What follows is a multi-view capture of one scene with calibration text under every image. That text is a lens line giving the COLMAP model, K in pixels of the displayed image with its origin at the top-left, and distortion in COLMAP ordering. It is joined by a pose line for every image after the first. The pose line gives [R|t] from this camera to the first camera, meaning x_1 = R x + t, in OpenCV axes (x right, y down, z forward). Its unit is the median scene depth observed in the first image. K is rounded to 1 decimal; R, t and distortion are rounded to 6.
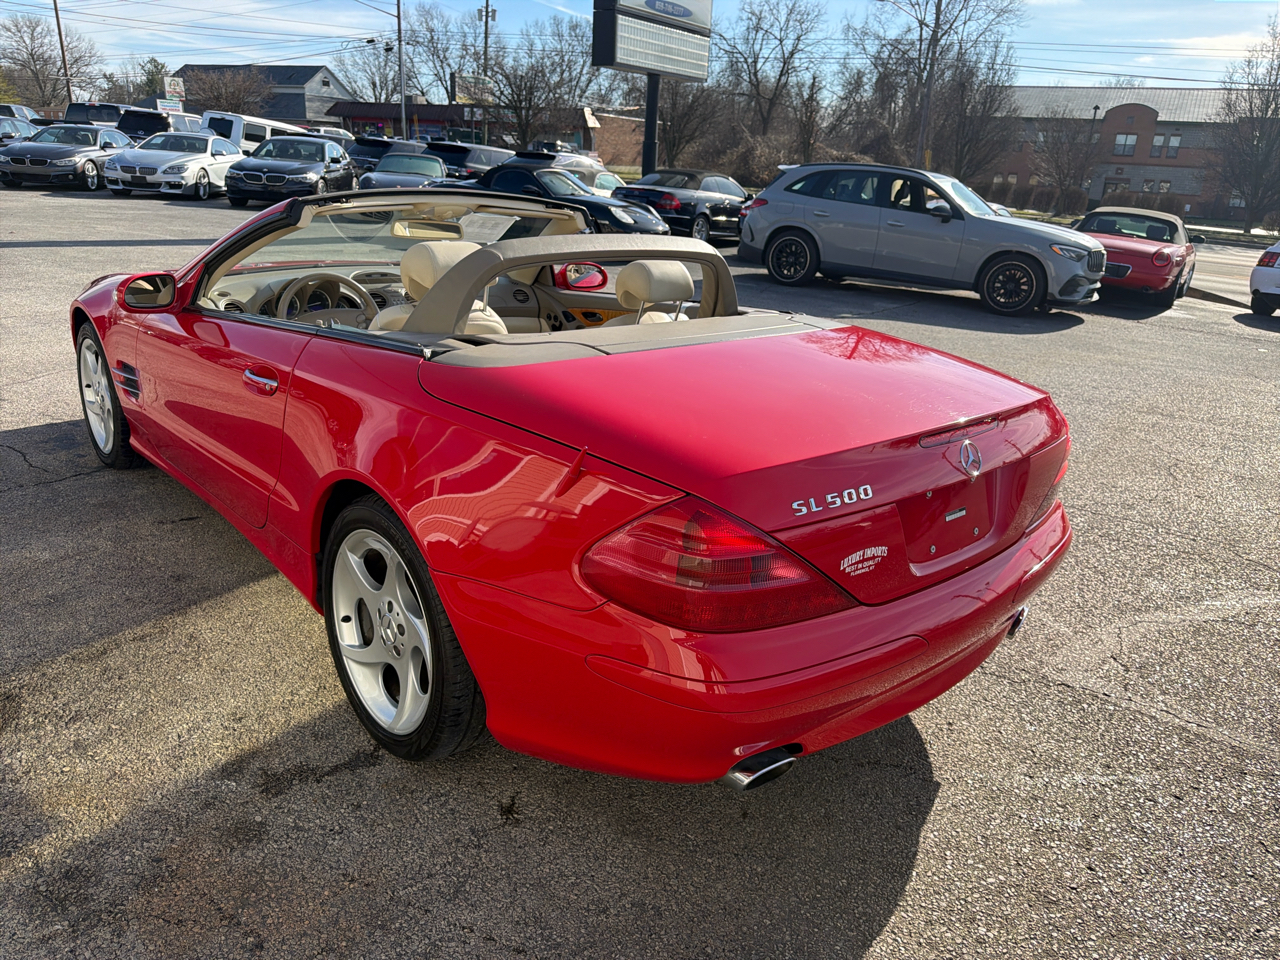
lens RADIAL K [[915.3, 0, 645.3], [0, 915.3, 476.2], [0, 0, 1]] dist [-0.000382, -0.003835]
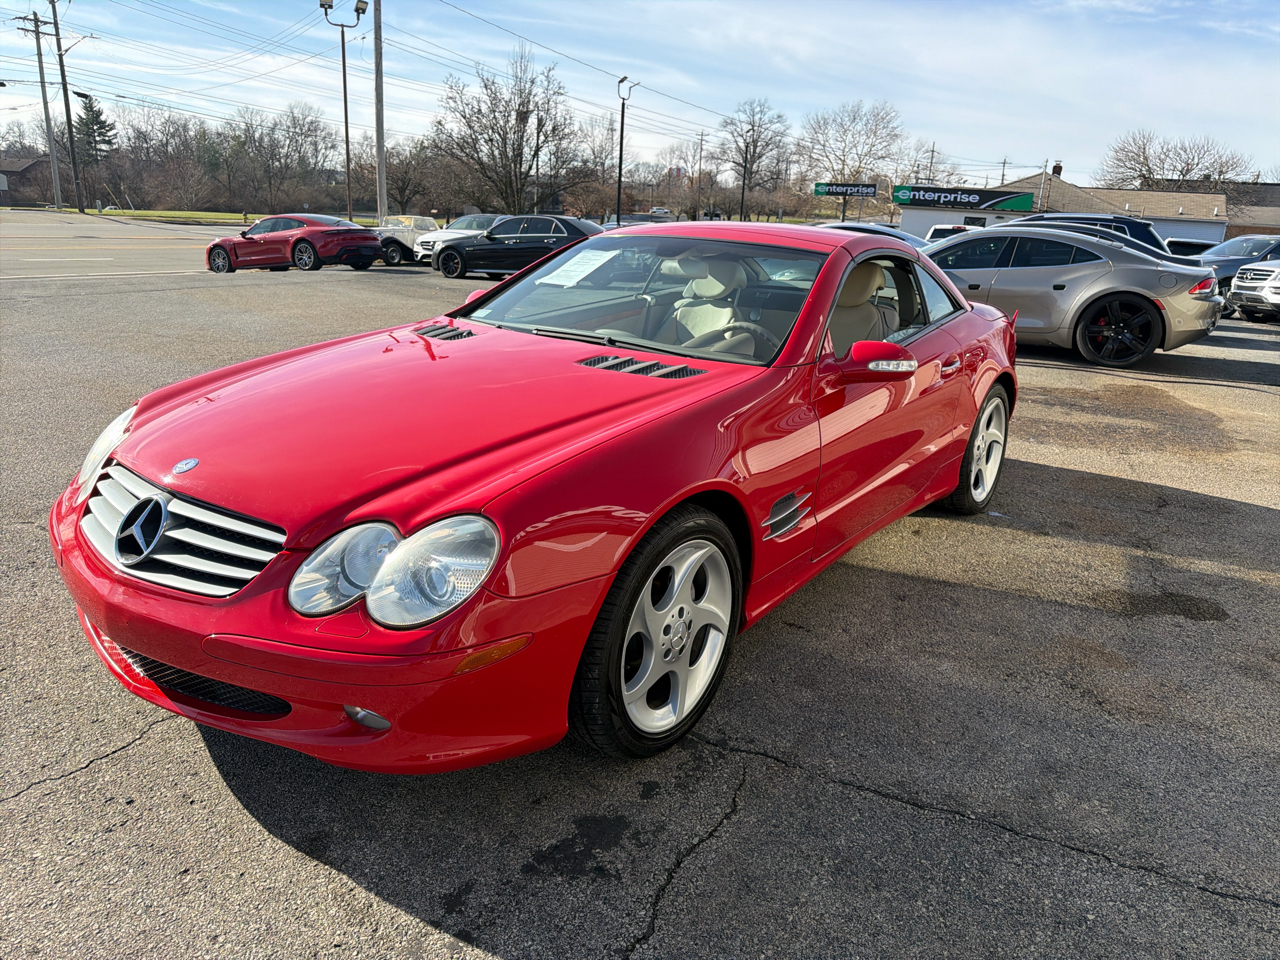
lens RADIAL K [[901.3, 0, 642.3], [0, 901.3, 475.8], [0, 0, 1]] dist [0.032645, -0.041356]
pose [[-0.190314, -0.344587, 0.919261, -0.161343], [0.262212, 0.884515, 0.385848, -0.060248], [-0.946058, 0.314473, -0.077980, 0.153639]]
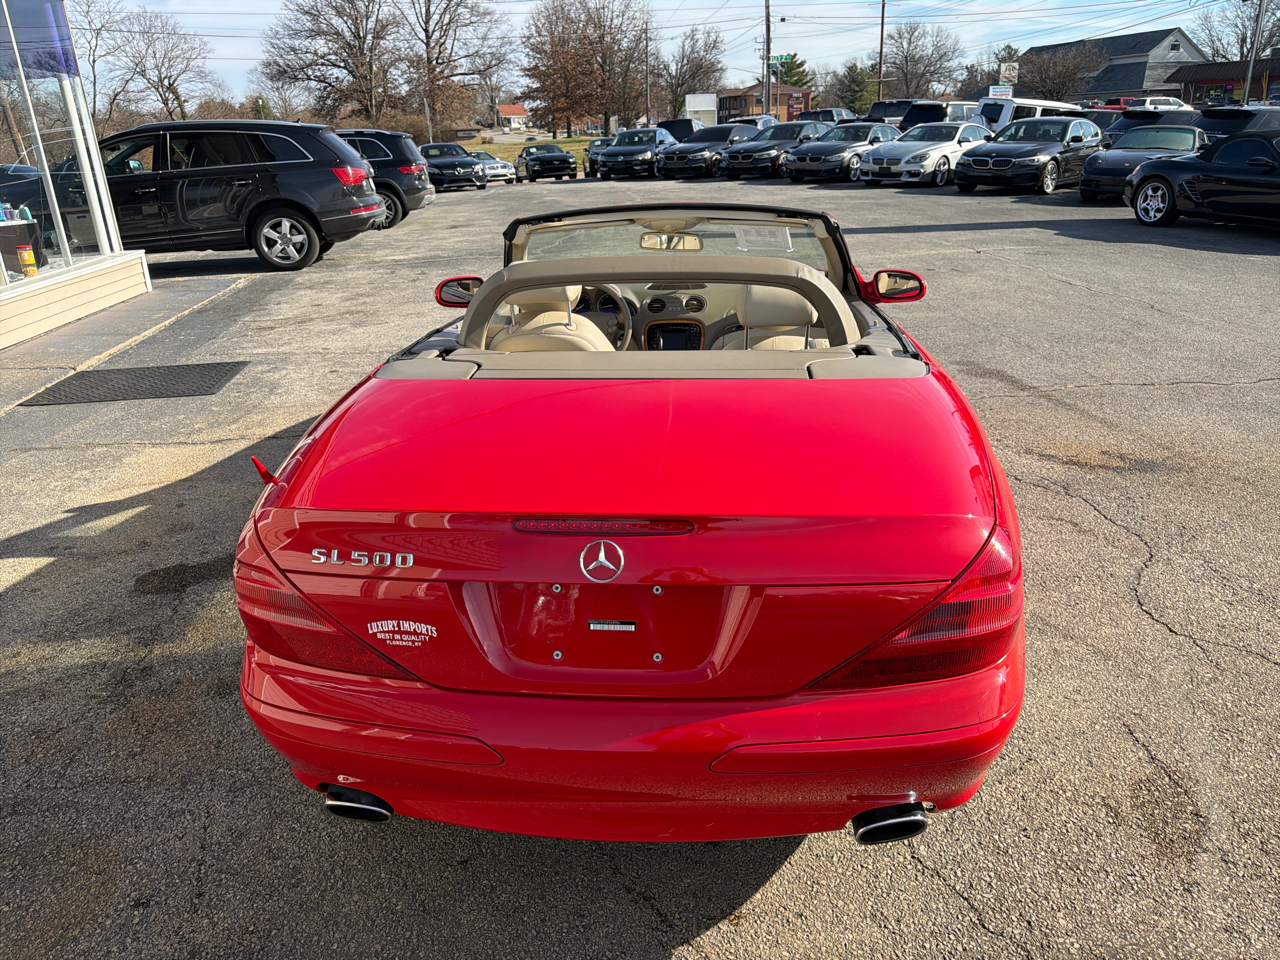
lens RADIAL K [[910.5, 0, 640.9], [0, 910.5, 474.1], [0, 0, 1]] dist [0.012253, -0.016652]
pose [[0.678981, 0.187269, -0.709870, 0.066615], [-0.173278, 0.980480, 0.092920, -0.012423], [0.713414, 0.059914, 0.698176, 0.033887]]
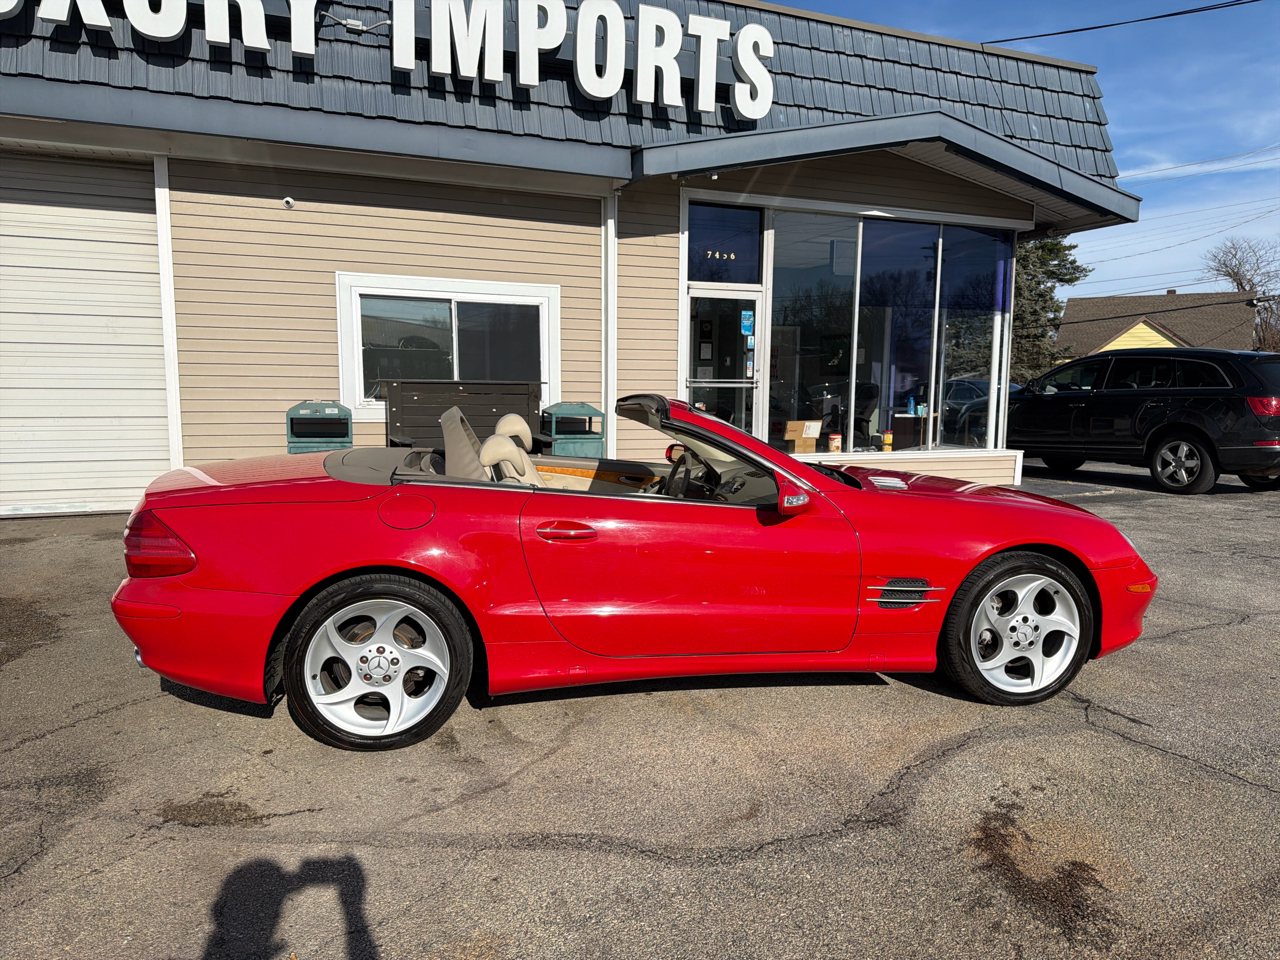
lens RADIAL K [[886.5, 0, 645.4], [0, 886.5, 488.1], [0, 0, 1]] dist [0.097622, -0.164422]
pose [[-0.516091, 0.045220, -0.855340, 0.108591], [-0.316192, 0.918014, 0.239316, -0.060159], [0.796036, 0.393960, -0.459480, 0.199494]]
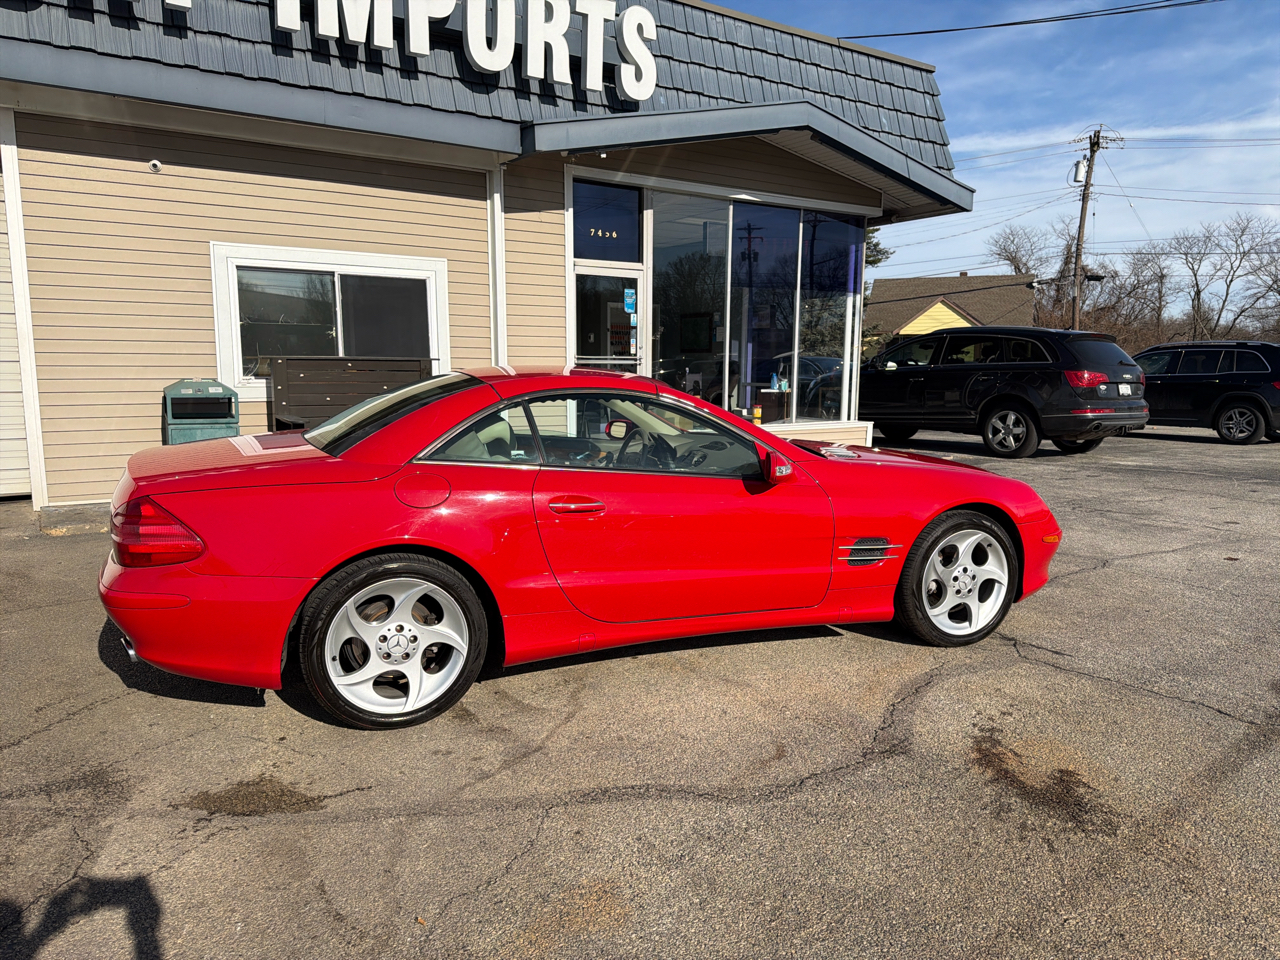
lens RADIAL K [[888.2, 0, 639.9], [0, 888.2, 484.4], [0, 0, 1]] dist [0.086931, -0.126543]
pose [[-0.344834, 0.076870, -0.935511, 0.125597], [-0.333319, 0.921661, 0.198595, -0.052871], [0.877490, 0.380306, -0.292198, 0.180769]]
